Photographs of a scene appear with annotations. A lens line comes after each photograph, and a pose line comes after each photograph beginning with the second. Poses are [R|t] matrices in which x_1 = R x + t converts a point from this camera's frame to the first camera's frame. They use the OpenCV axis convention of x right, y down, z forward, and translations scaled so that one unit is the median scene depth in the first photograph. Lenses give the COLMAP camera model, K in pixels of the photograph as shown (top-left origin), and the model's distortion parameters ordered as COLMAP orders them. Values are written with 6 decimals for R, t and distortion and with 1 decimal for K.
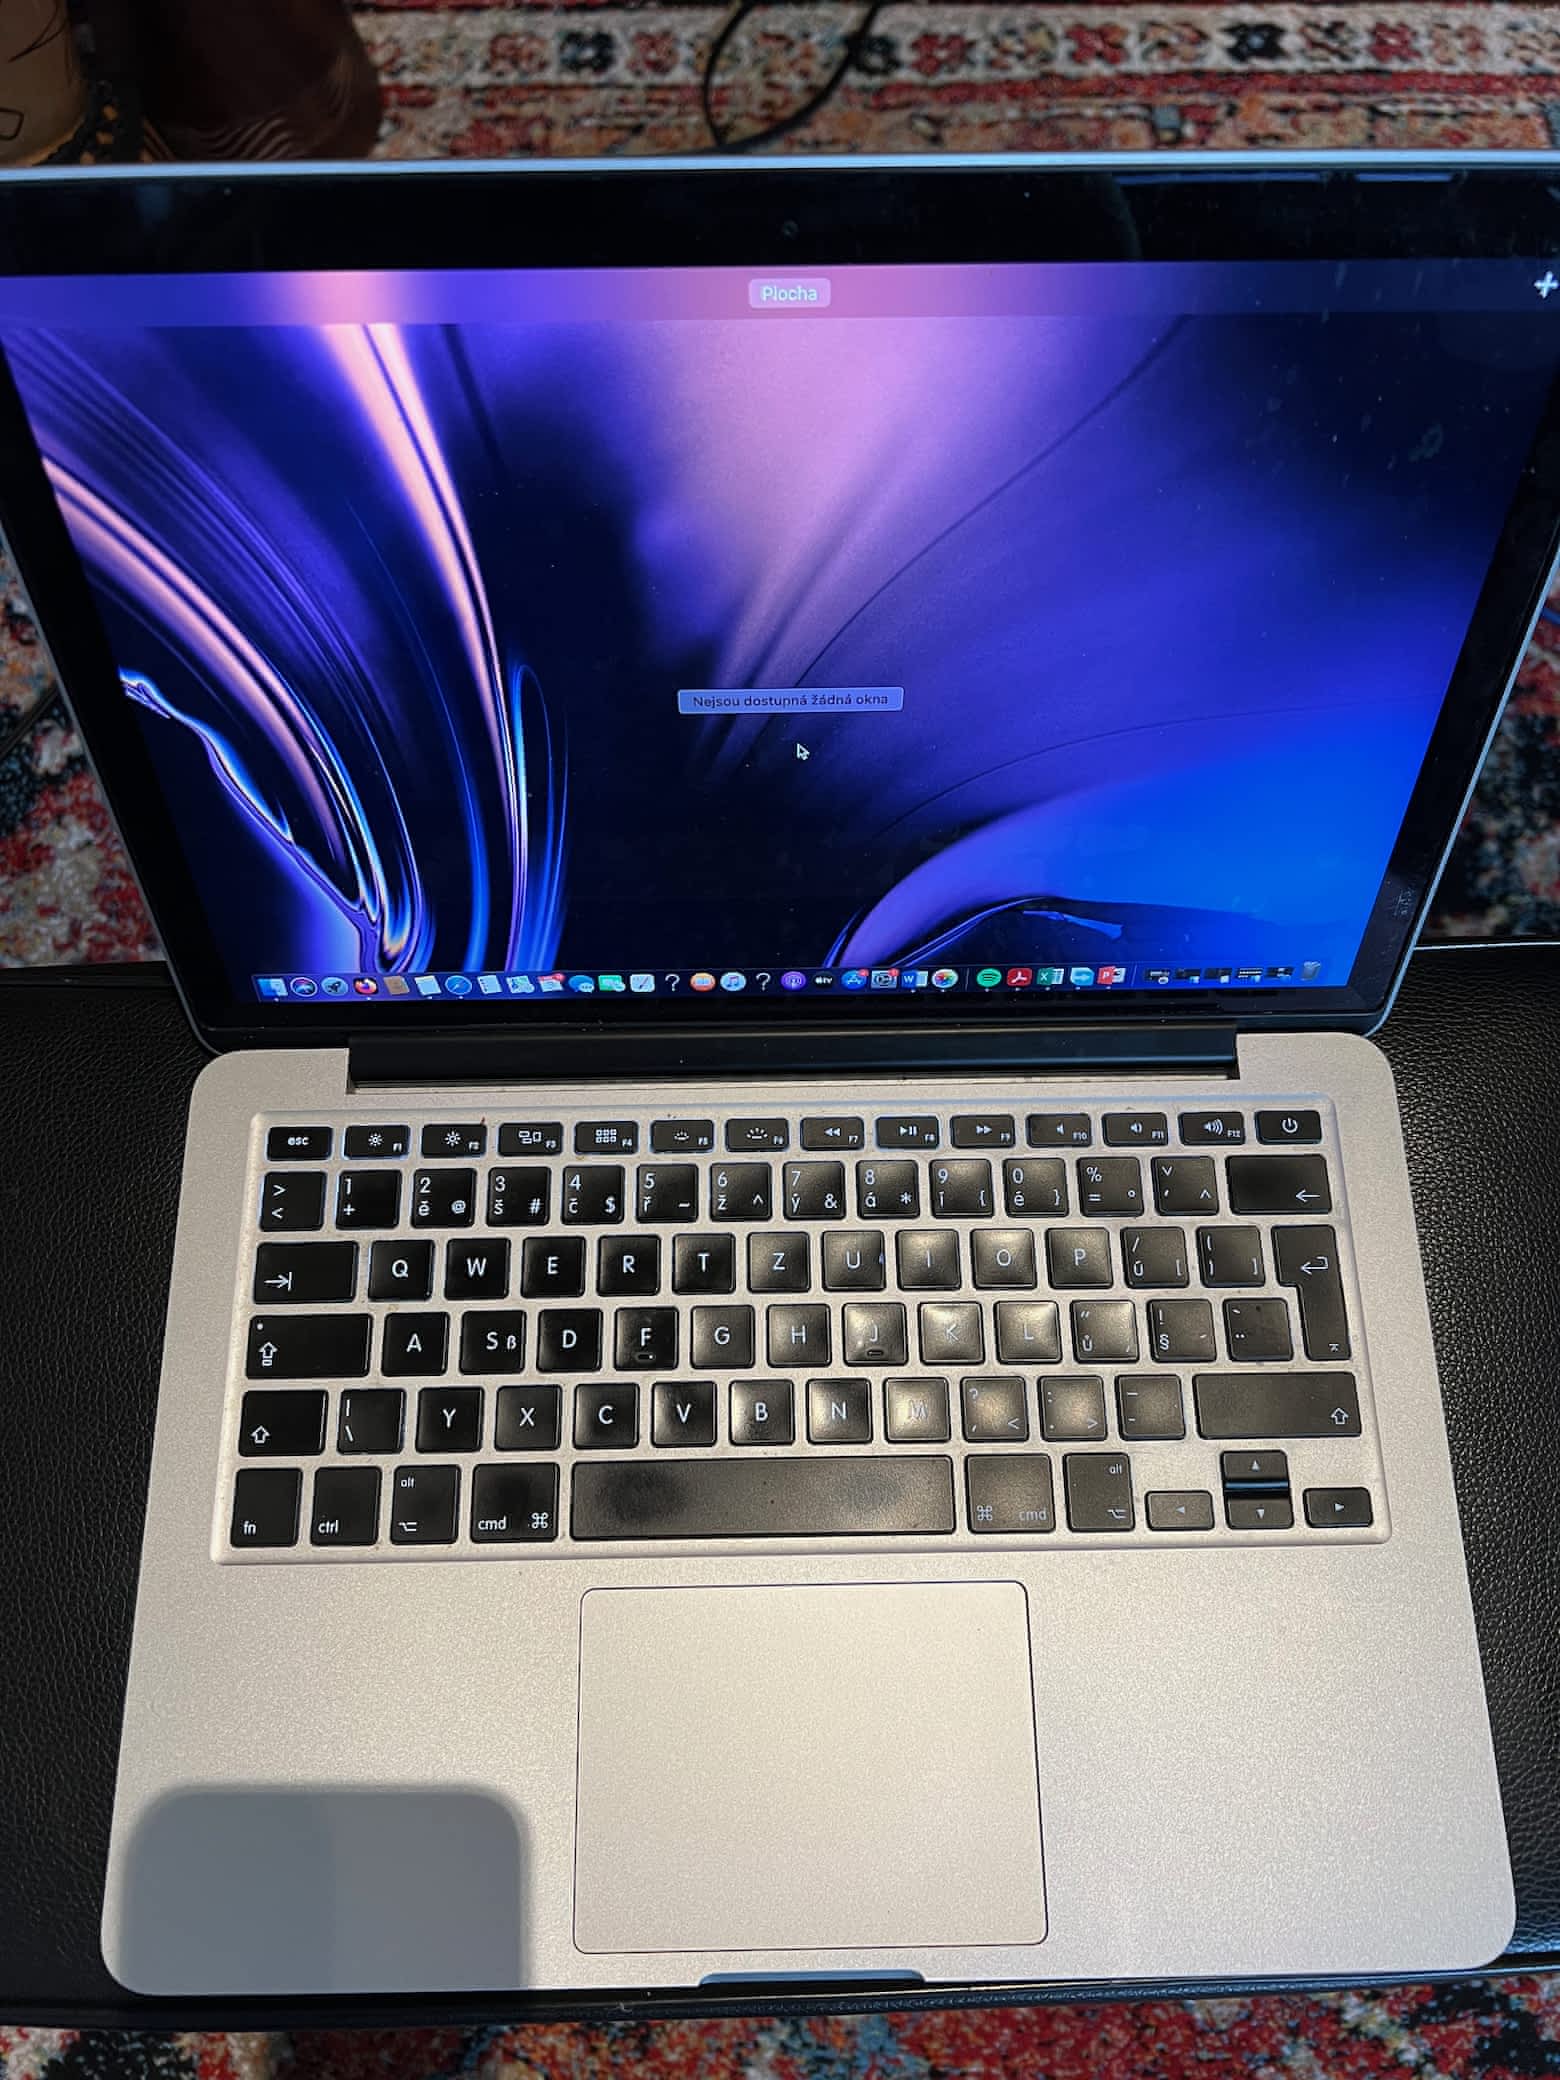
lens RADIAL K [[1618.6, 0, 780.0], [0, 1618.6, 1040.0], [0, 0, 1]] dist [0.052159, -0.001039]
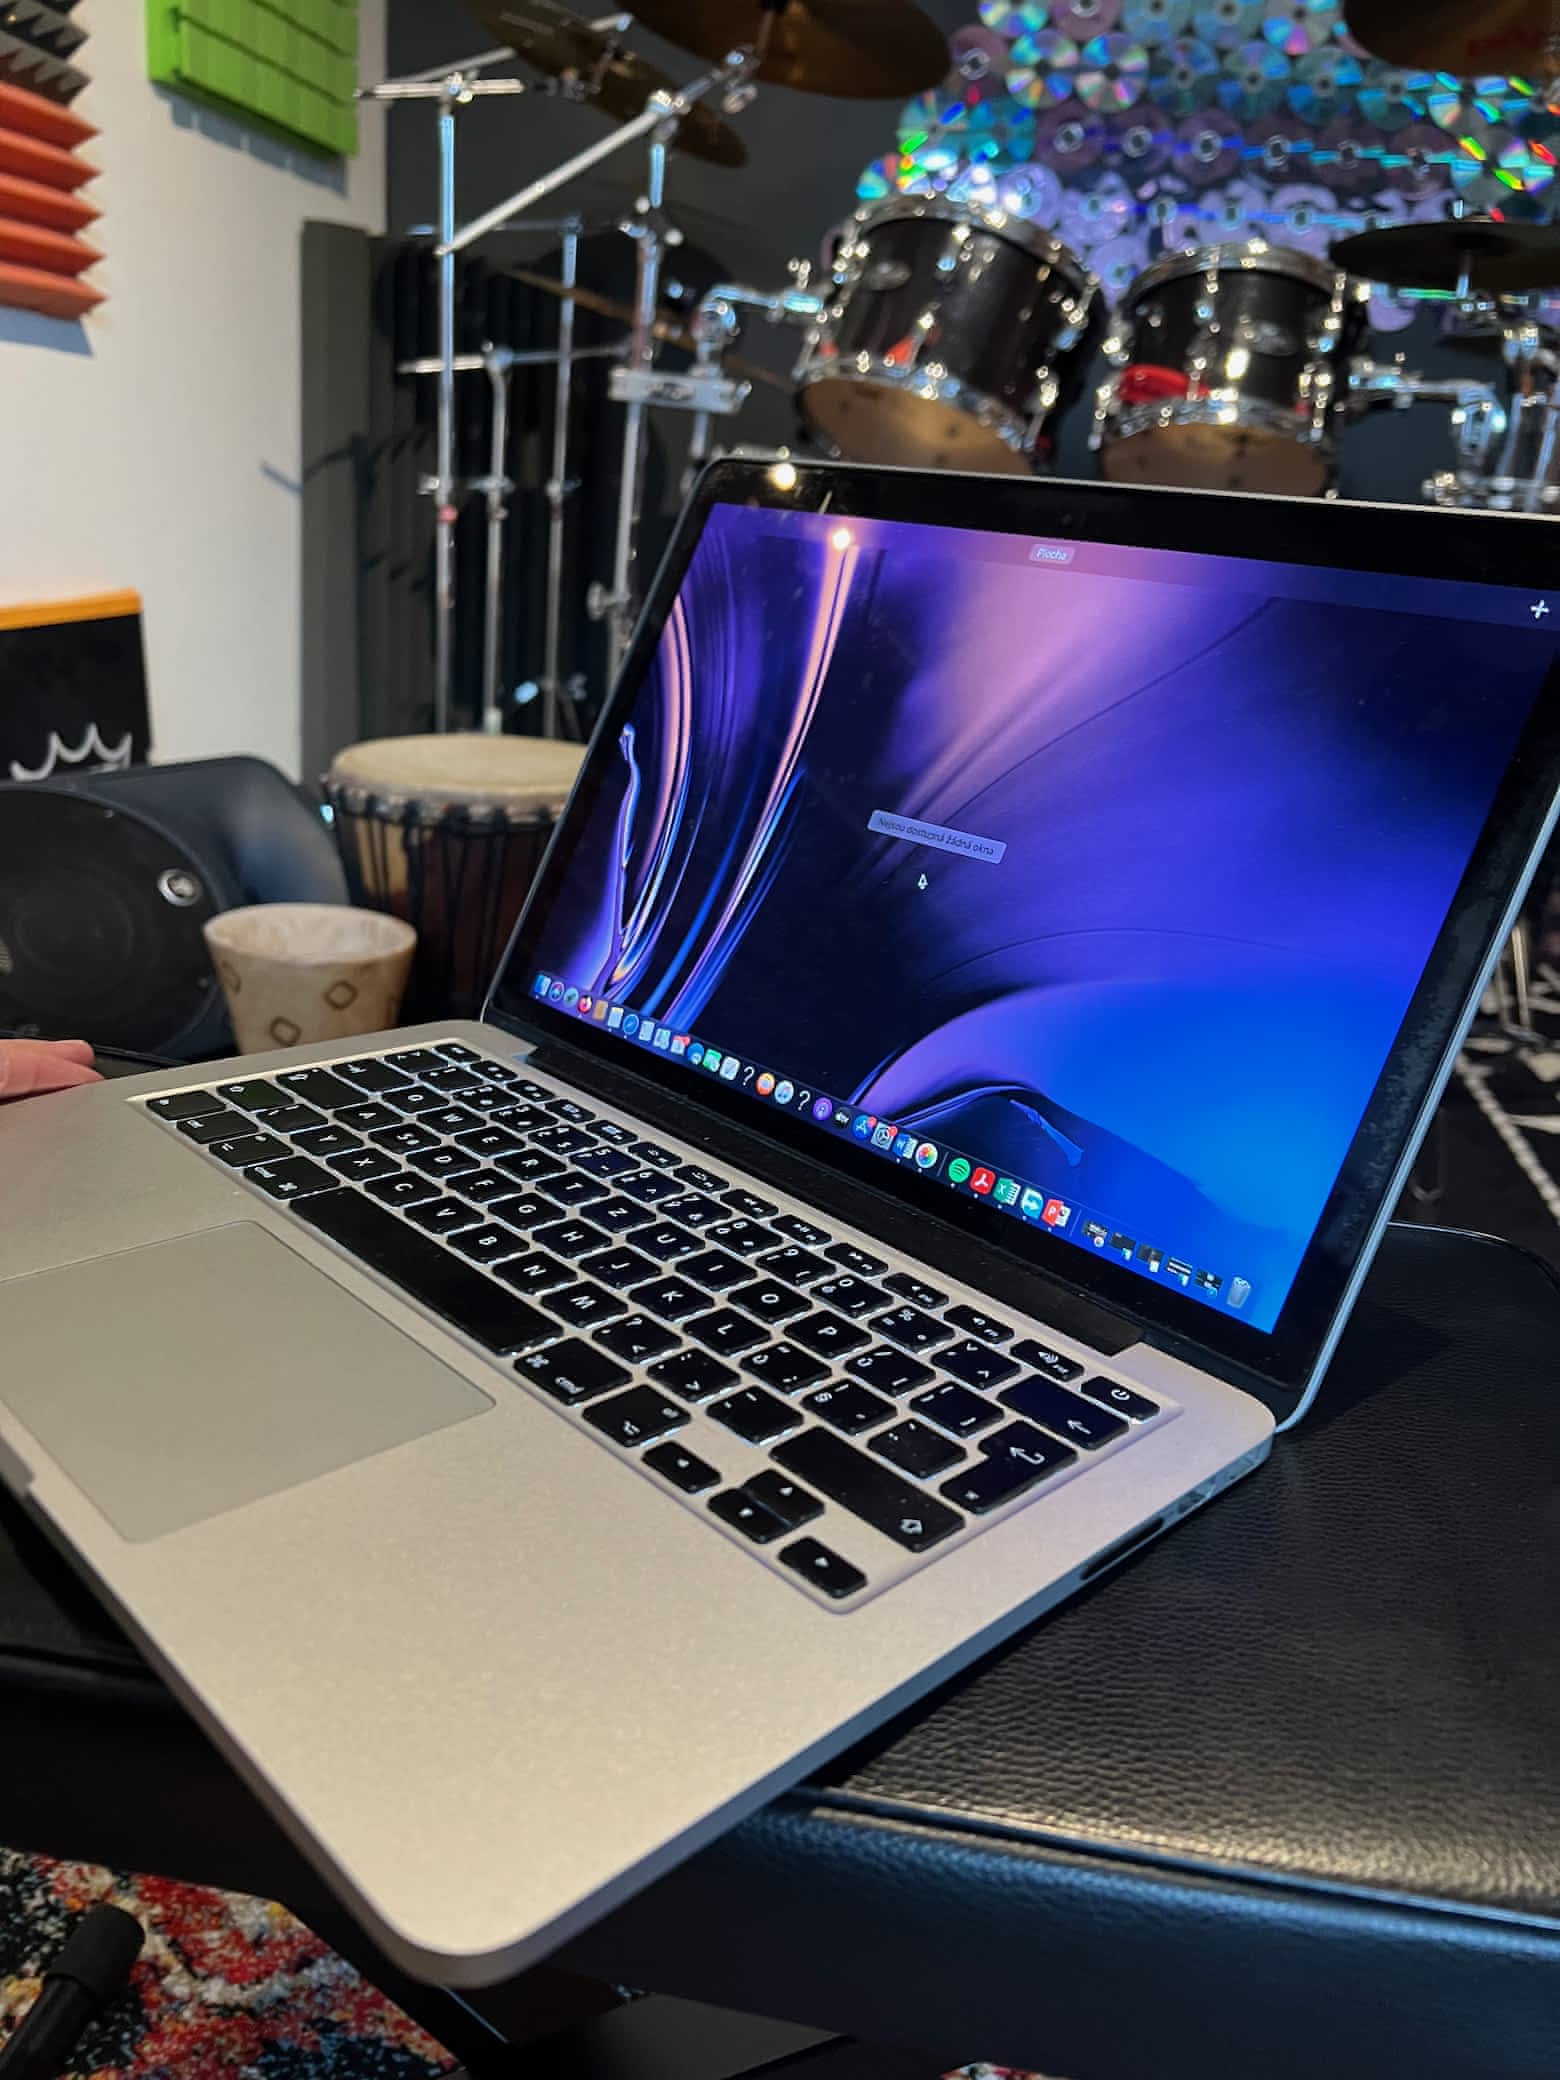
lens RADIAL K [[1584.0, 0, 780.0], [0, 1584.0, 1040.0], [0, 0, 1]] dist [0.070448, -0.000682]
pose [[0.688908, 0.292312, -0.663294, 0.714469], [-0.708504, 0.464781, -0.531037, 0.553911], [0.153058, 0.835782, 0.527296, 0.393432]]
